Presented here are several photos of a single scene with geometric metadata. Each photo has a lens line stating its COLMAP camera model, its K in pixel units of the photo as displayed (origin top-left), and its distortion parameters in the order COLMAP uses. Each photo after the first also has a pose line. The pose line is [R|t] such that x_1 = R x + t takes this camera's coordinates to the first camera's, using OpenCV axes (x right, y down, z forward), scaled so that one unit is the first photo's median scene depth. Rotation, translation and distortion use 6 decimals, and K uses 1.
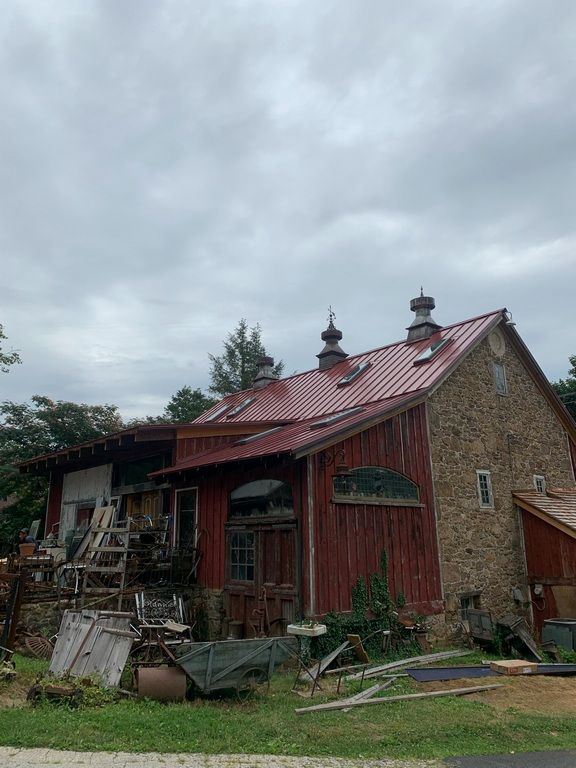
lens RADIAL K [[591.4, 0, 286.9], [0, 591.4, 370.9], [0, 0, 1]] dist [0.052846, -0.003713]
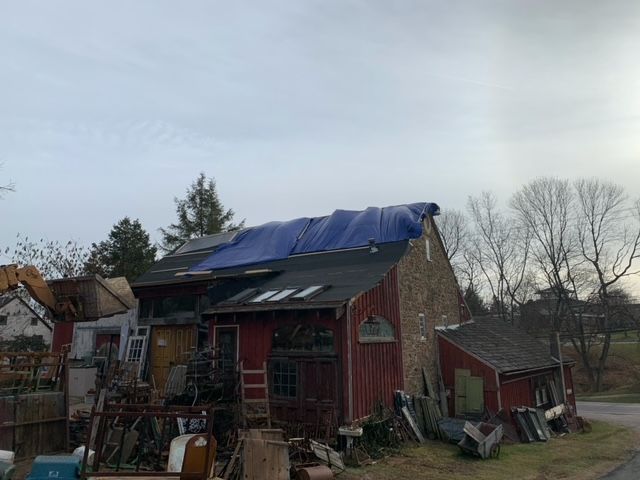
lens RADIAL K [[492.8, 0, 320.0], [0, 492.8, 240.0], [0, 0, 1]] dist [0.052846, -0.003713]
pose [[0.952426, 0.068276, 0.297024, -0.266043], [-0.091024, 0.993827, 0.063427, -0.063793], [-0.290860, -0.087446, 0.952761, -0.059706]]
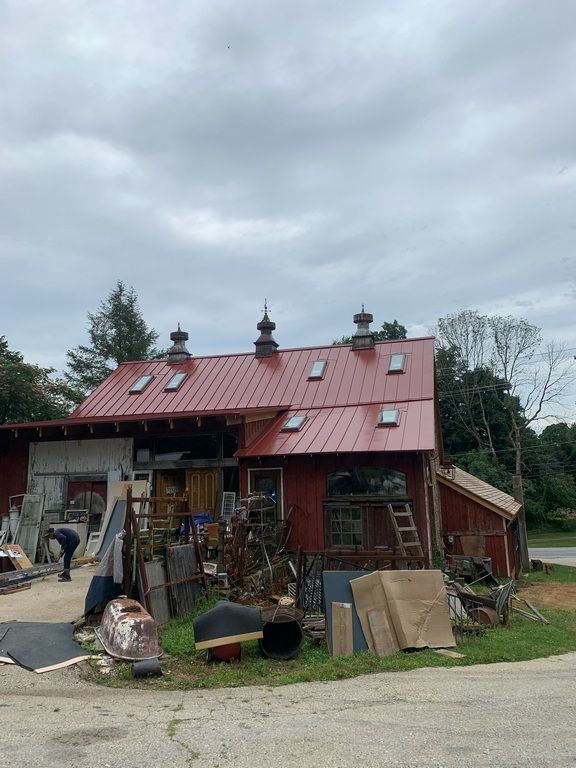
lens RADIAL K [[583.4, 0, 312.6], [0, 583.4, 368.3], [0, 0, 1]] dist [0.091584, -0.192378]
pose [[0.832530, 0.108155, 0.543320, -0.628541], [-0.143610, 0.989364, 0.023108, -0.027476], [-0.535042, -0.097265, 0.839208, 0.023855]]
